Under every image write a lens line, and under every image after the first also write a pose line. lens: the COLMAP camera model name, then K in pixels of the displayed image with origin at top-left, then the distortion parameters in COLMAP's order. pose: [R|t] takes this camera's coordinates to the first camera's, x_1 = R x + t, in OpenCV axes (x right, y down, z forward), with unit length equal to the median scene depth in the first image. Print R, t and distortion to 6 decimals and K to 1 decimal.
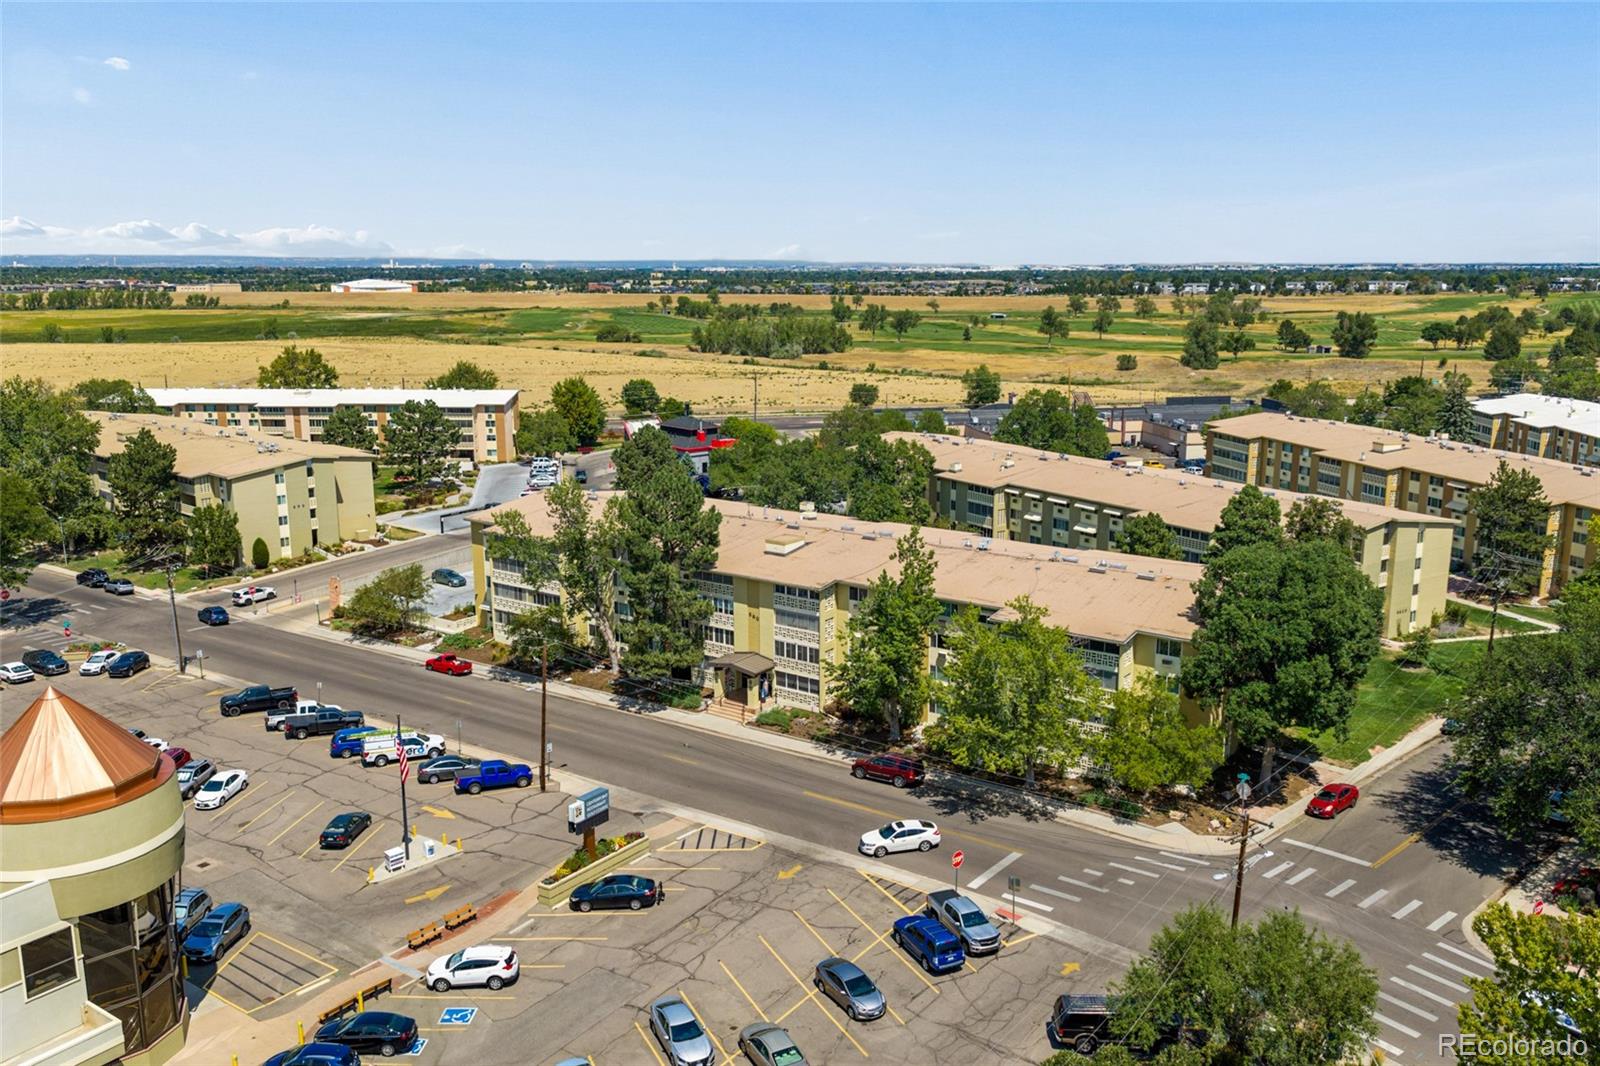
lens RADIAL K [[1327.0, 0, 800.0], [0, 1327.0, 533.0], [0, 0, 1]] dist [0.034177, -0.041418]
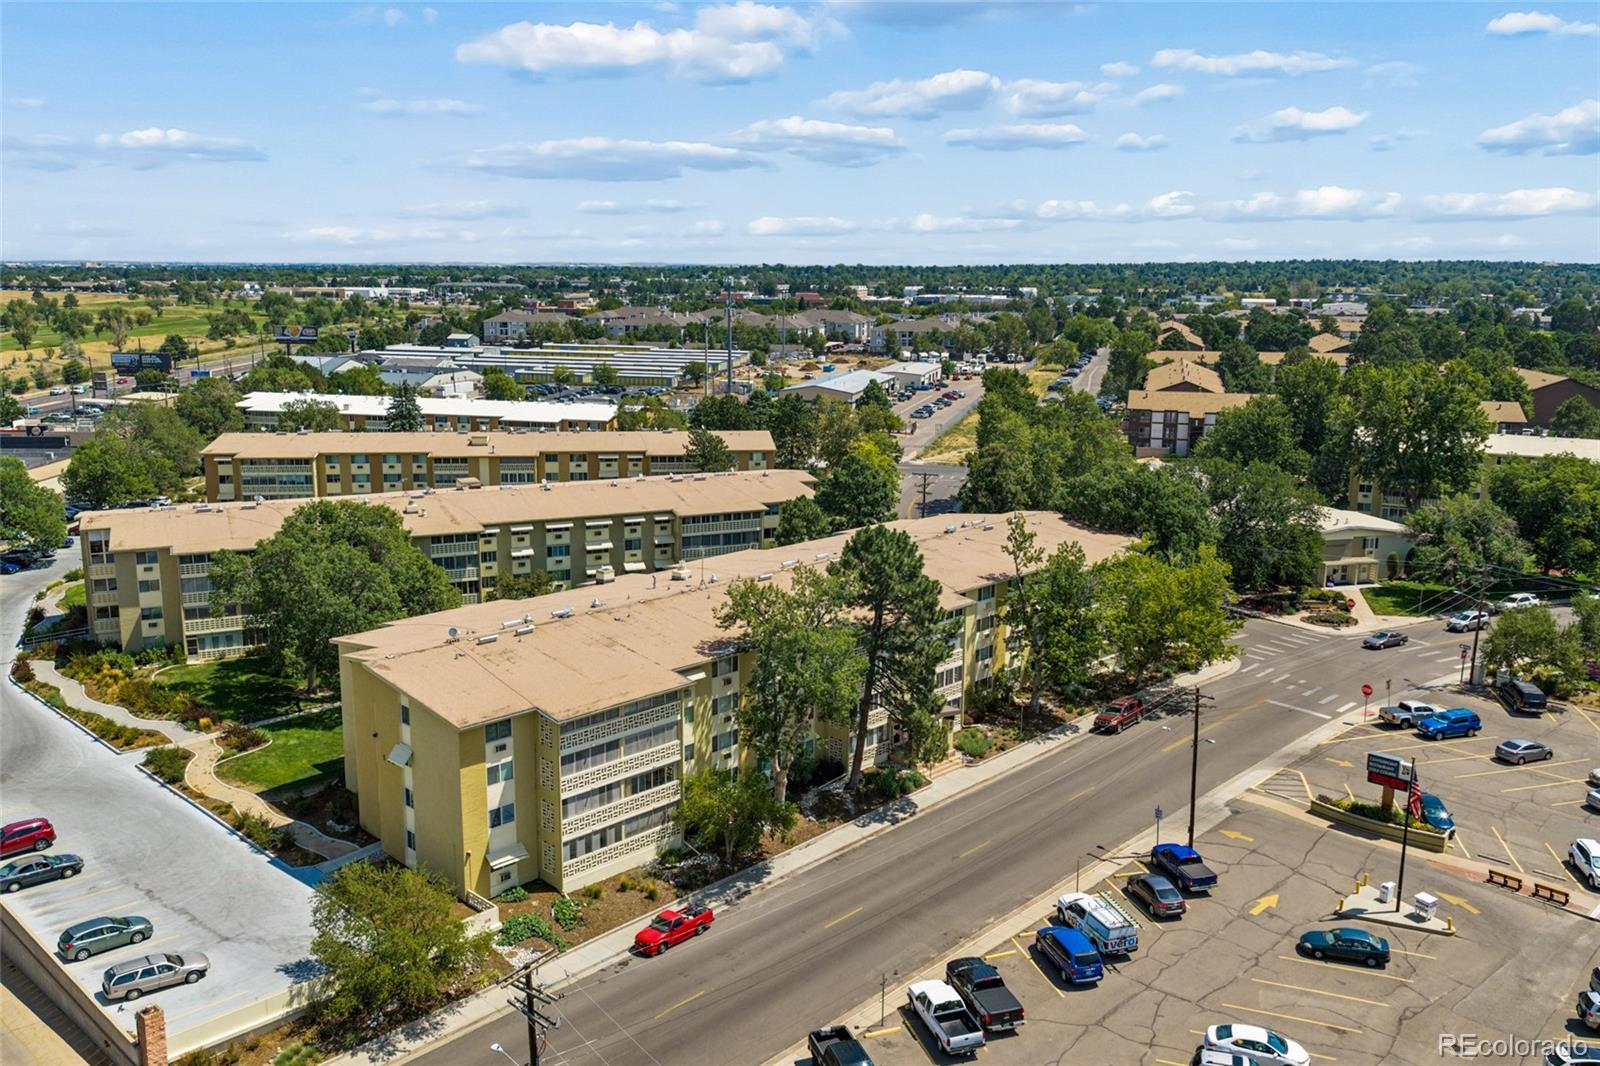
lens RADIAL K [[1327.0, 0, 800.0], [0, 1327.0, 533.0], [0, 0, 1]] dist [0.034177, -0.041418]
pose [[0.158242, -0.198444, 0.967254, -0.969504], [0.195455, 0.966507, 0.166315, -0.201239], [-0.967862, 0.162737, 0.191729, 0.942094]]
